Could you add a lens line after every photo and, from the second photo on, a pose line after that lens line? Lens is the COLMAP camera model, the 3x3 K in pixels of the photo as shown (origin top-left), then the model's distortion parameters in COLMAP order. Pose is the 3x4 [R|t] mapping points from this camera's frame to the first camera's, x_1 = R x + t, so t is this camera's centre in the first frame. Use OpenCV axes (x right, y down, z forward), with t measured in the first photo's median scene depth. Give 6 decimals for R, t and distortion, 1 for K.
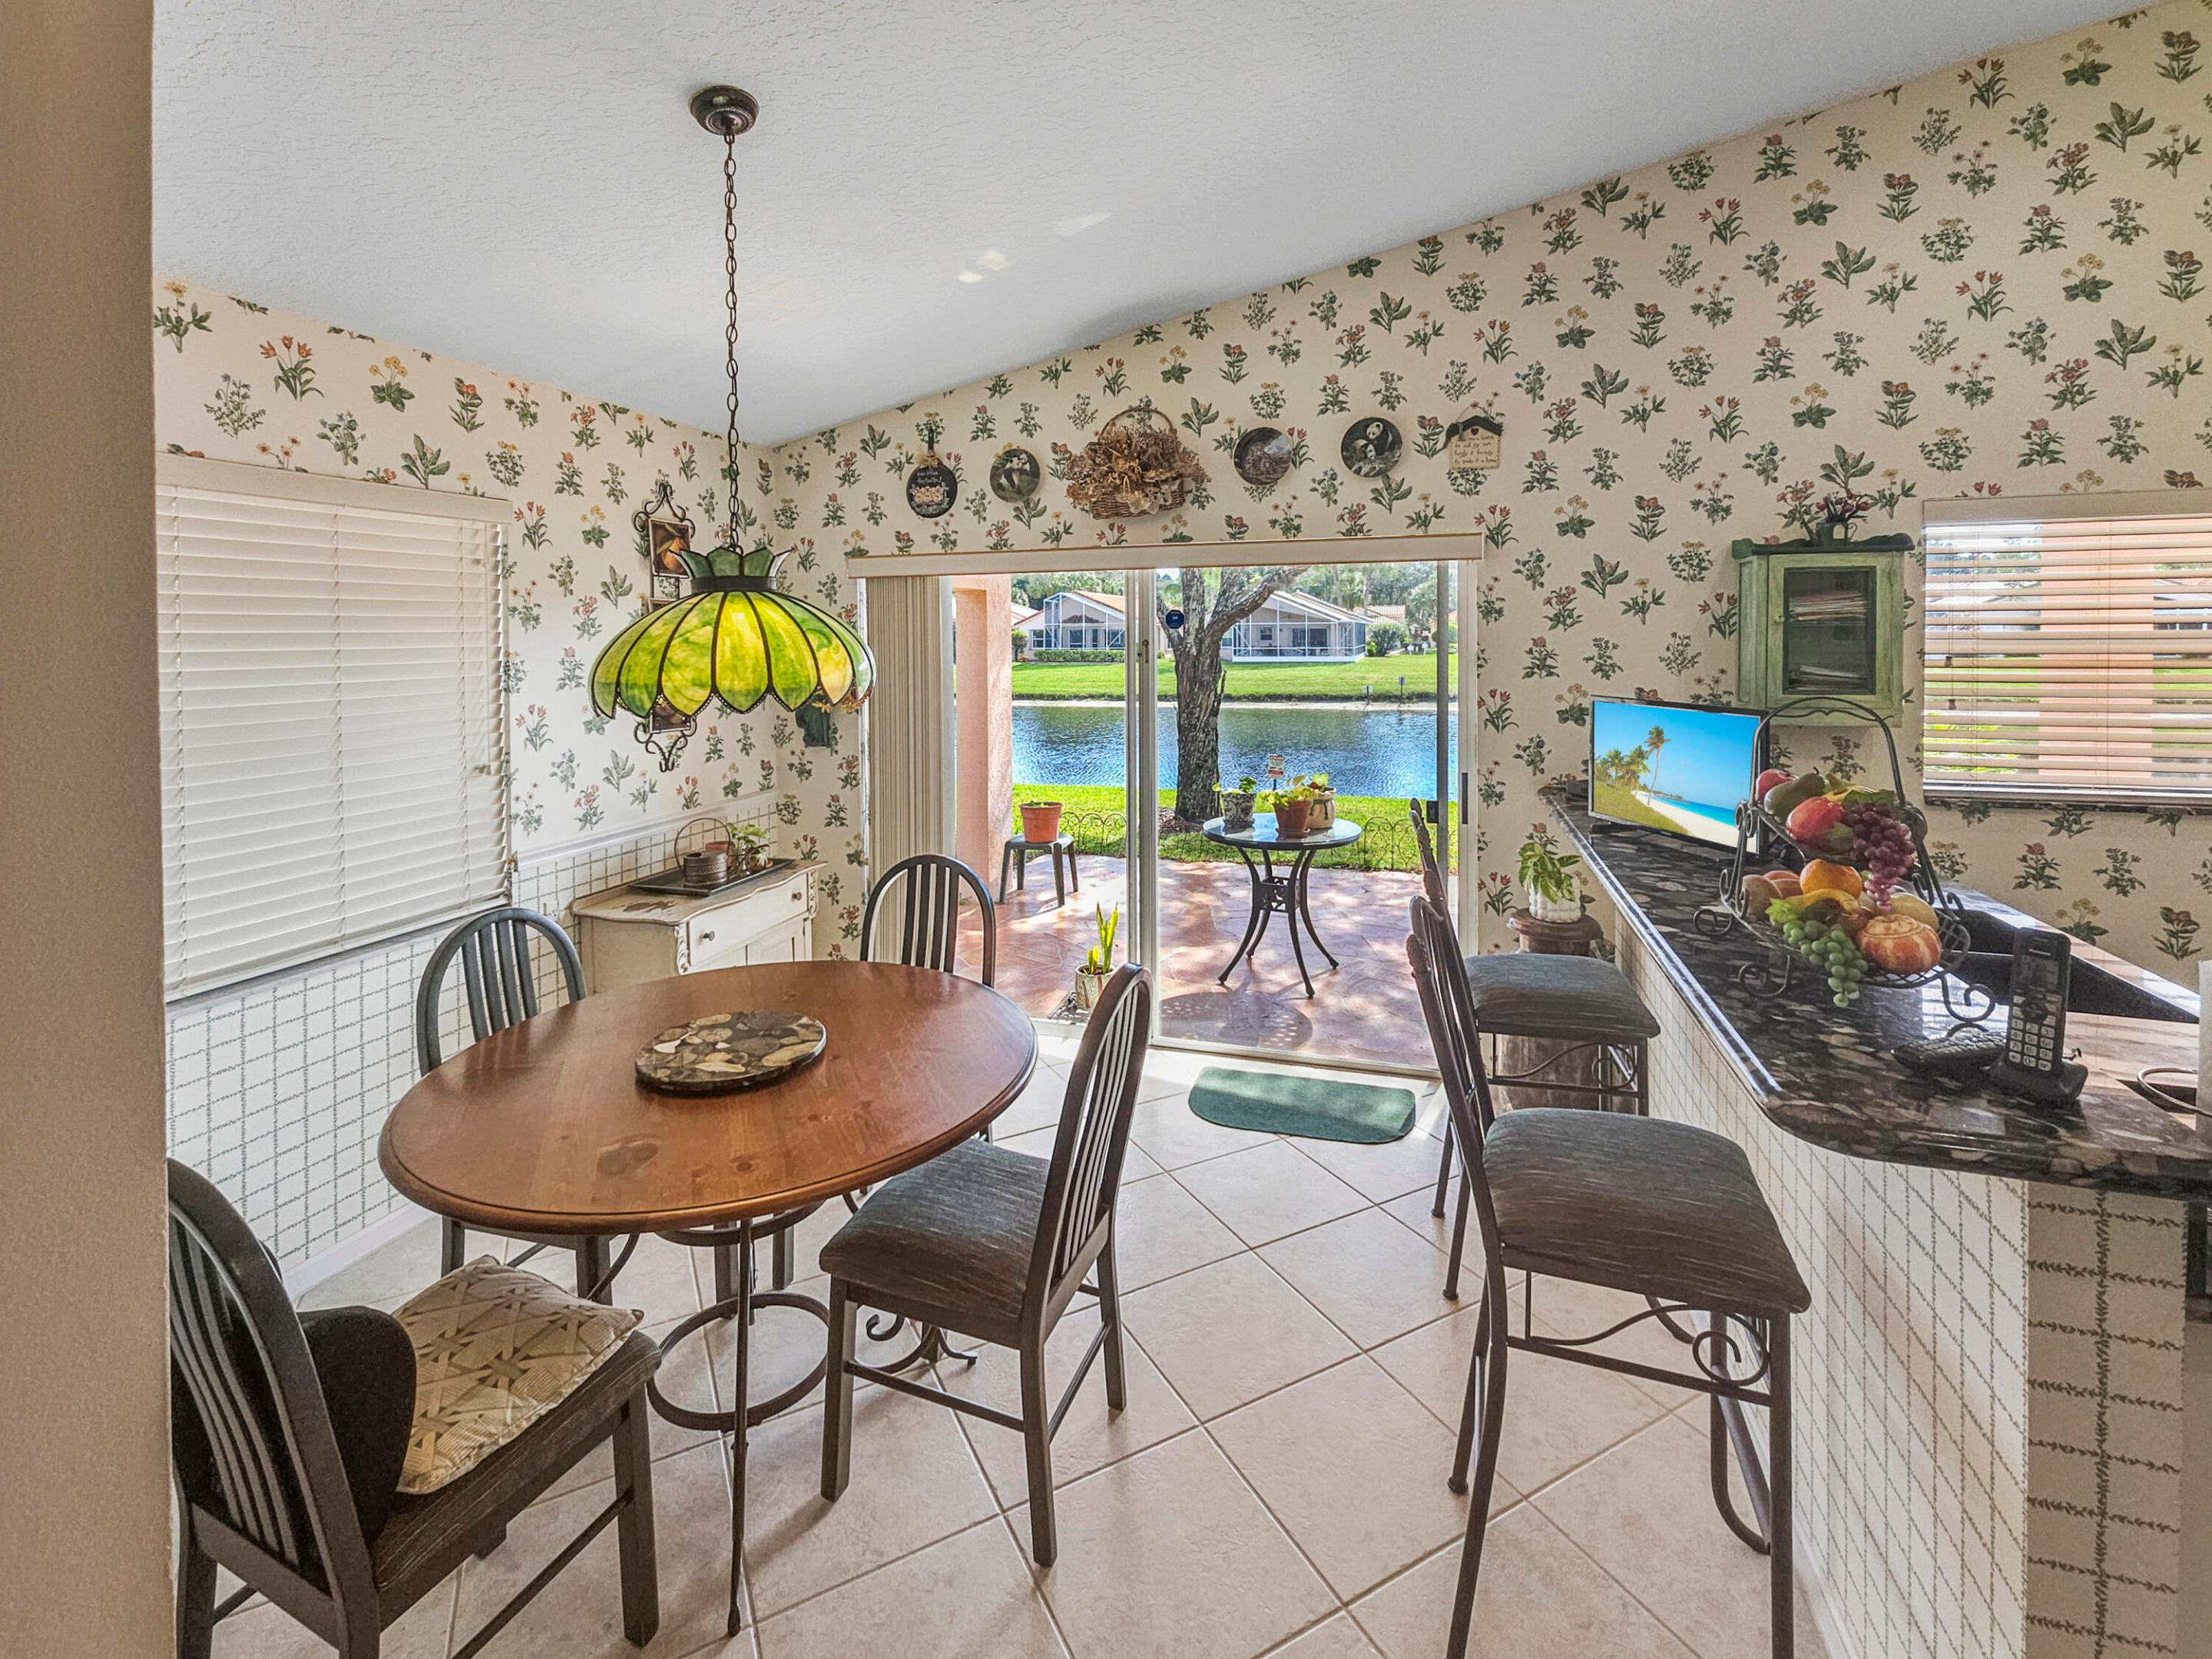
lens RADIAL K [[988.7, 0, 1120.3], [0, 988.7, 663.3], [0, 0, 1]] dist [0.000563, 0.003060]
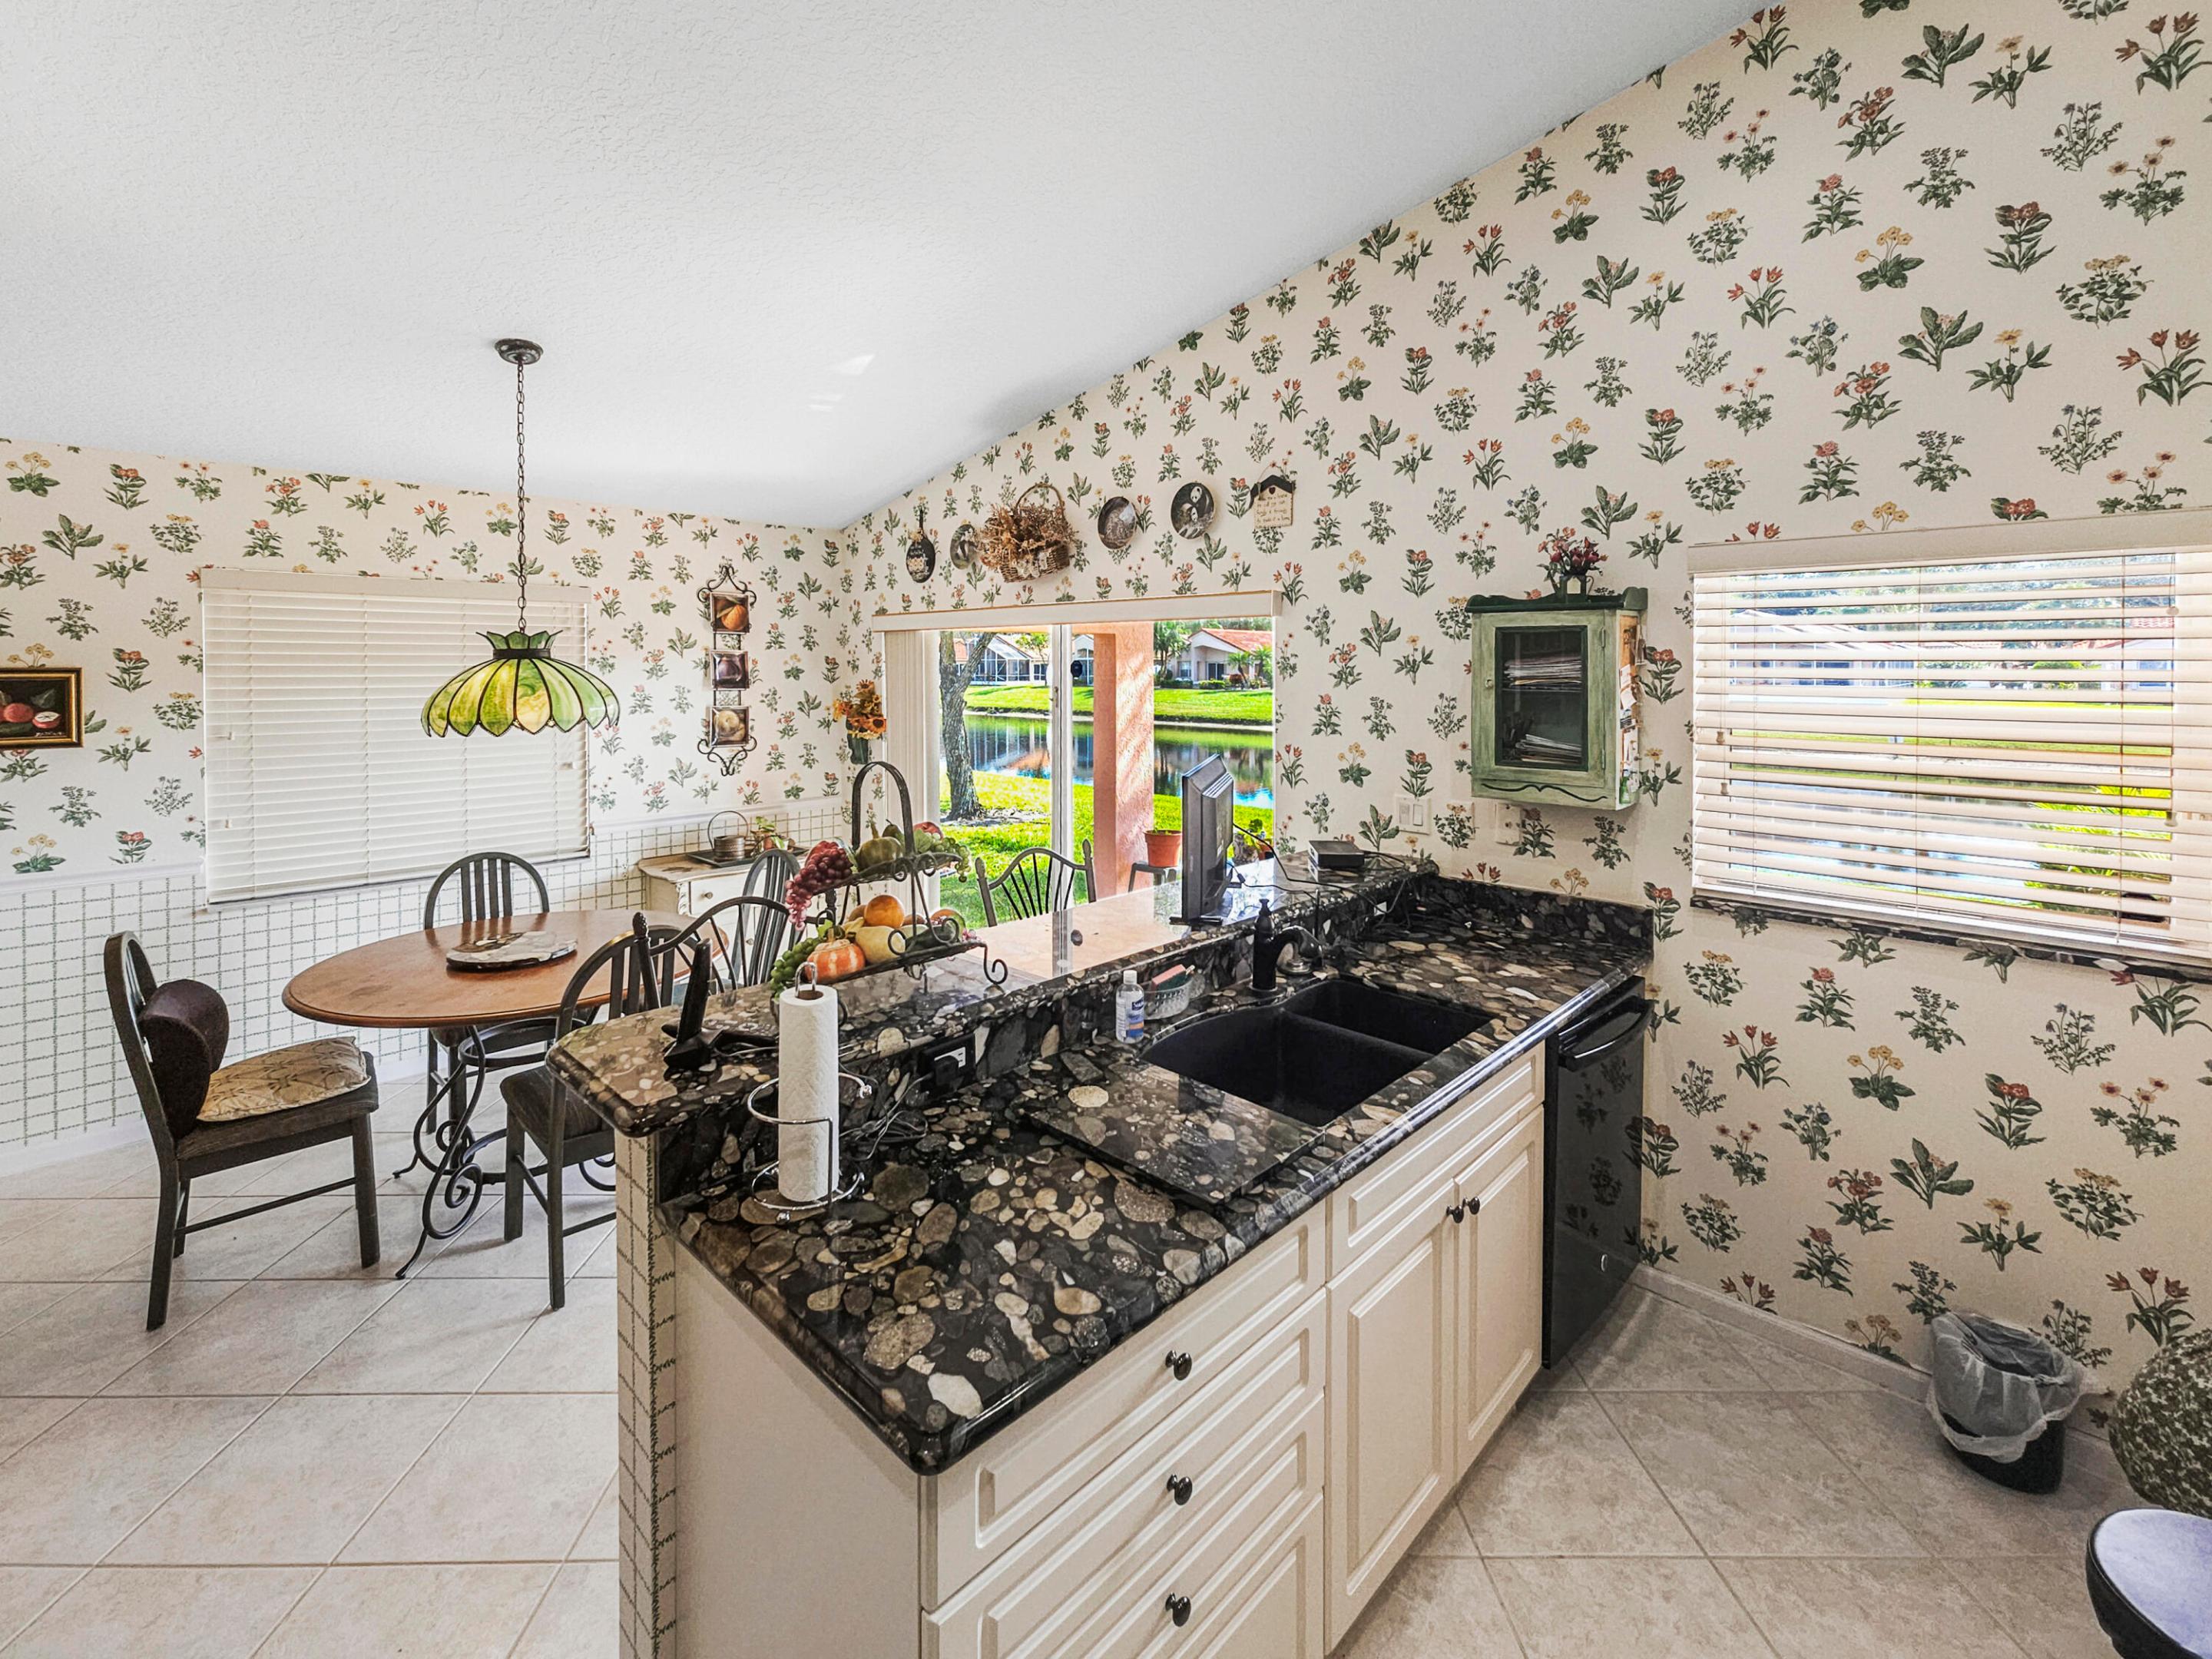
lens RADIAL K [[988.7, 0, 1094.7], [0, 988.7, 688.4], [0, 0, 1]] dist [0.000563, 0.003060]
pose [[0.890090, 0.021935, -0.455256, 0.696775], [-0.023335, 0.999724, 0.002545, -0.030596], [0.455187, 0.008358, 0.890357, 0.013296]]
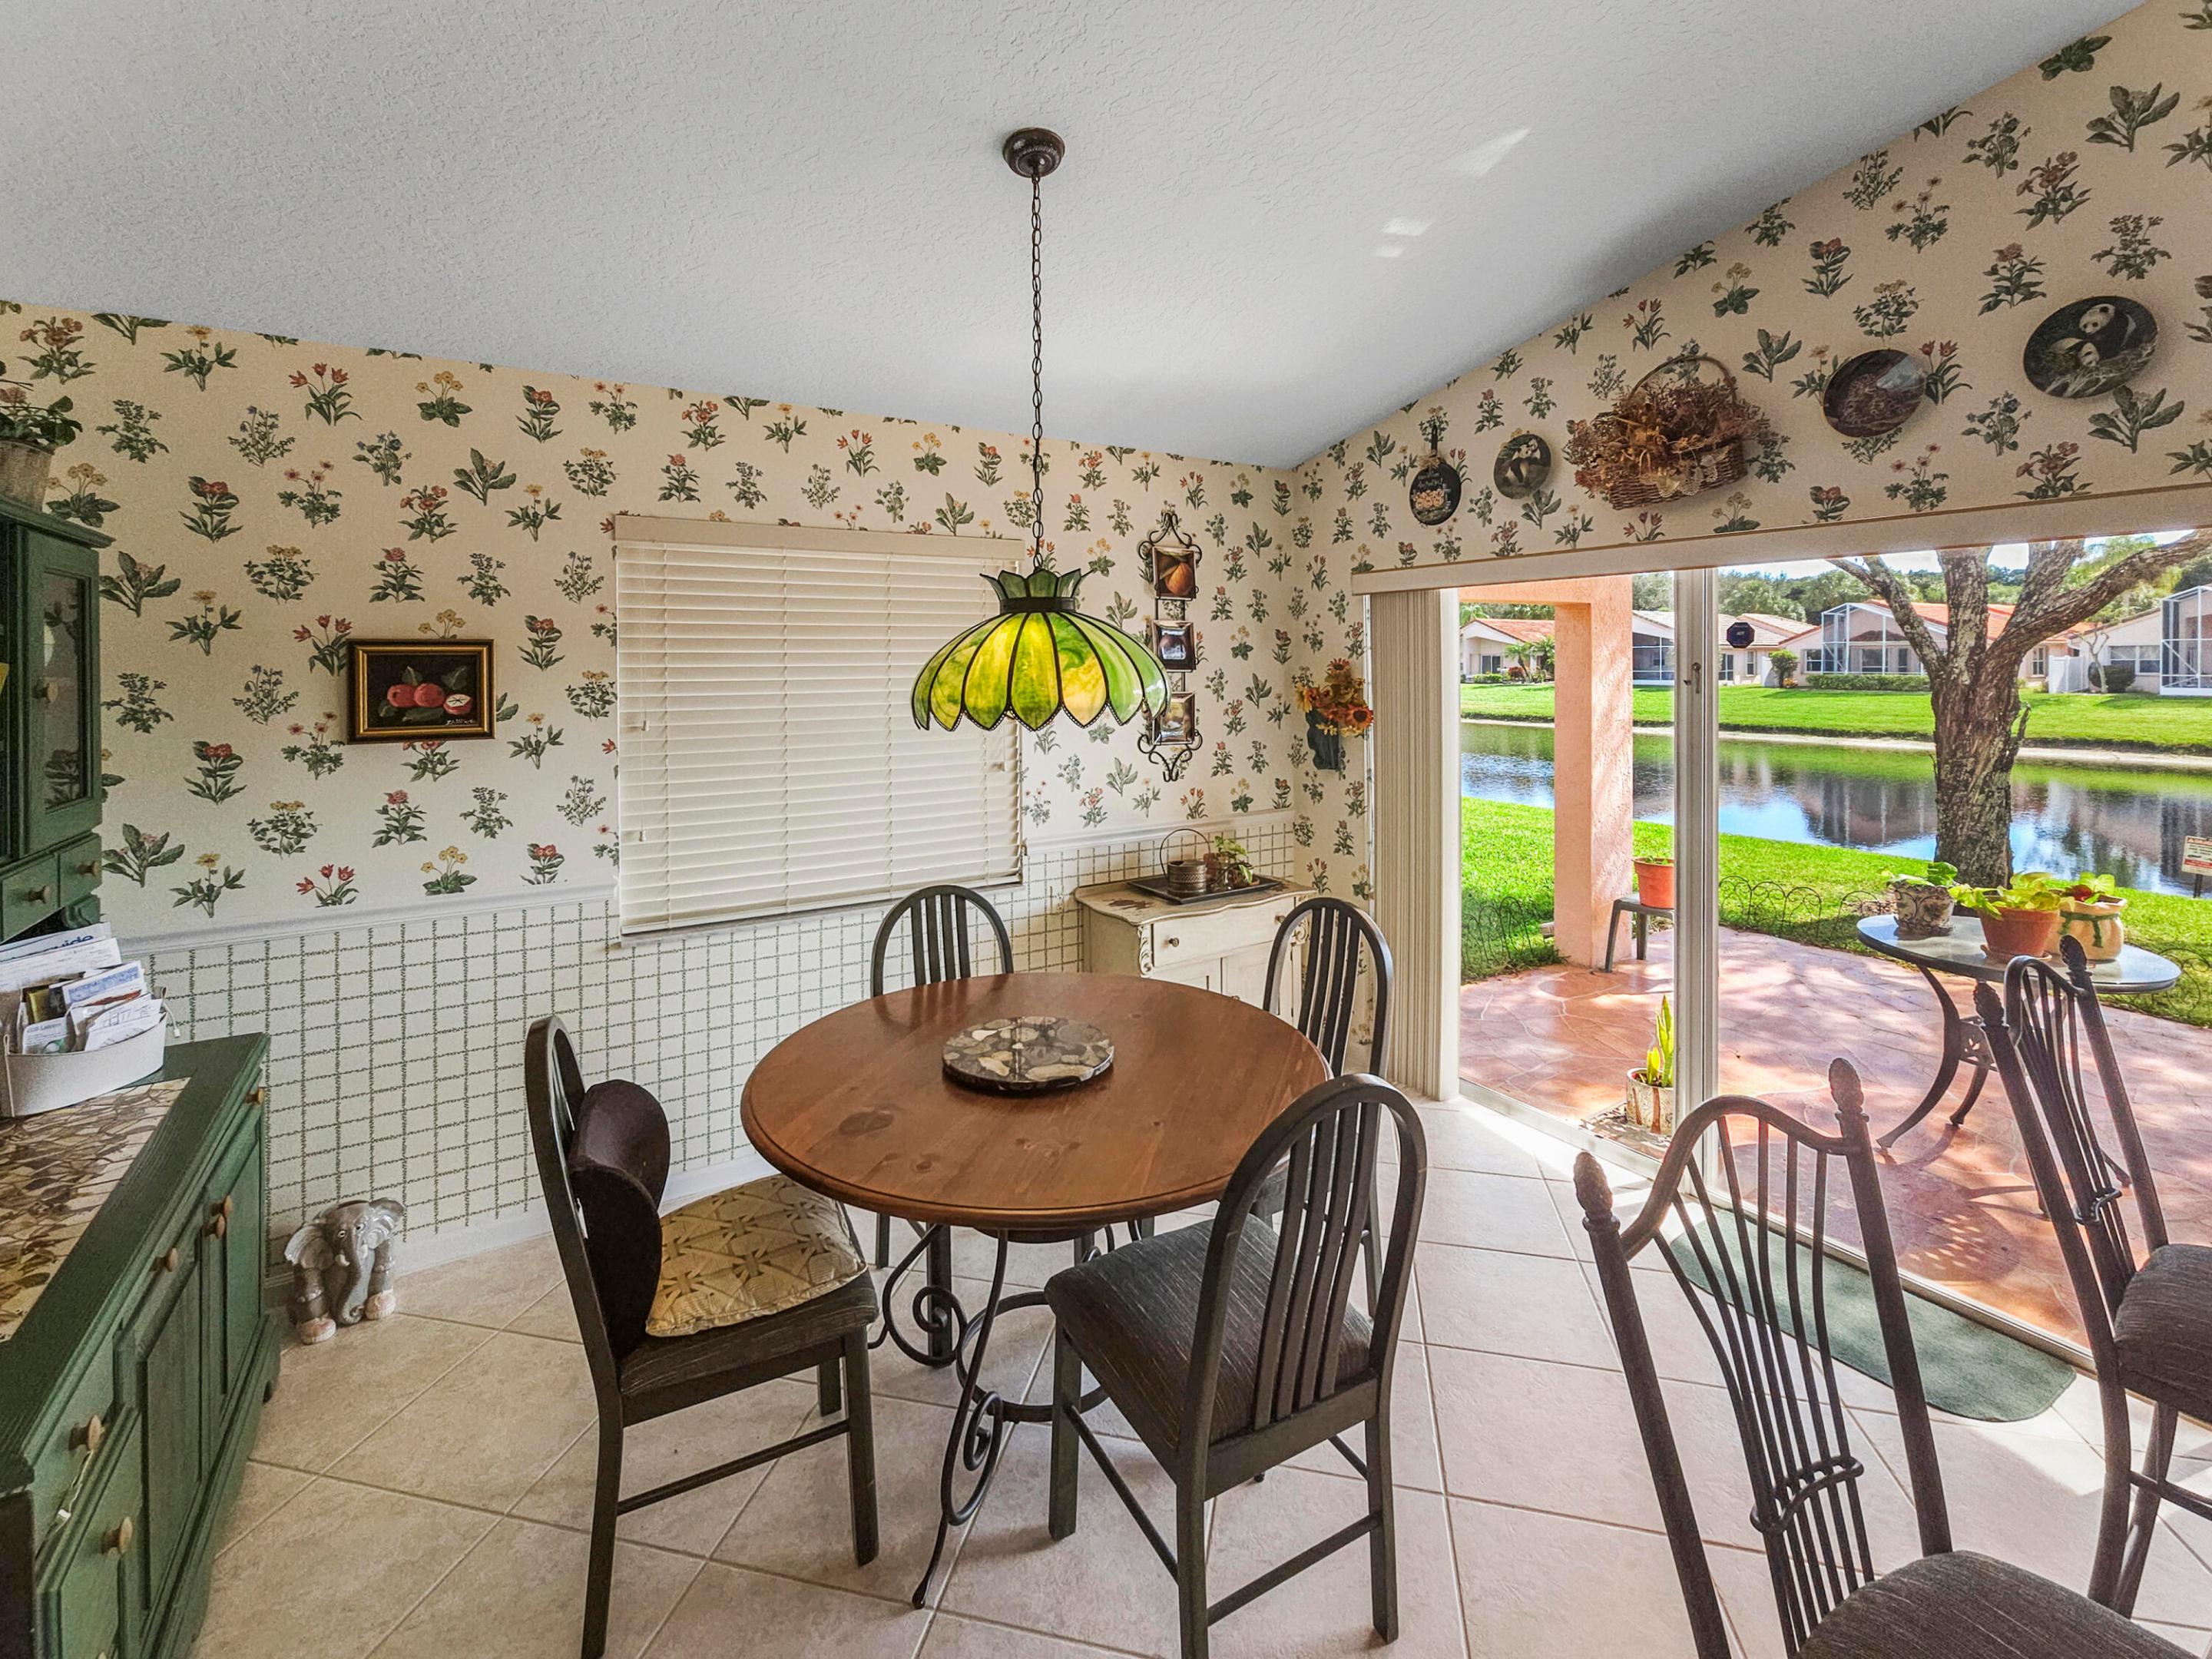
lens RADIAL K [[988.7, 0, 1108.9], [0, 988.7, 678.0], [0, 0, 1]] dist [0.000563, 0.003060]
pose [[0.759980, 0.017505, -0.649710, 0.211951], [-0.020882, 0.999779, 0.002510, -0.005226], [0.649611, 0.011660, 0.760178, 0.160378]]
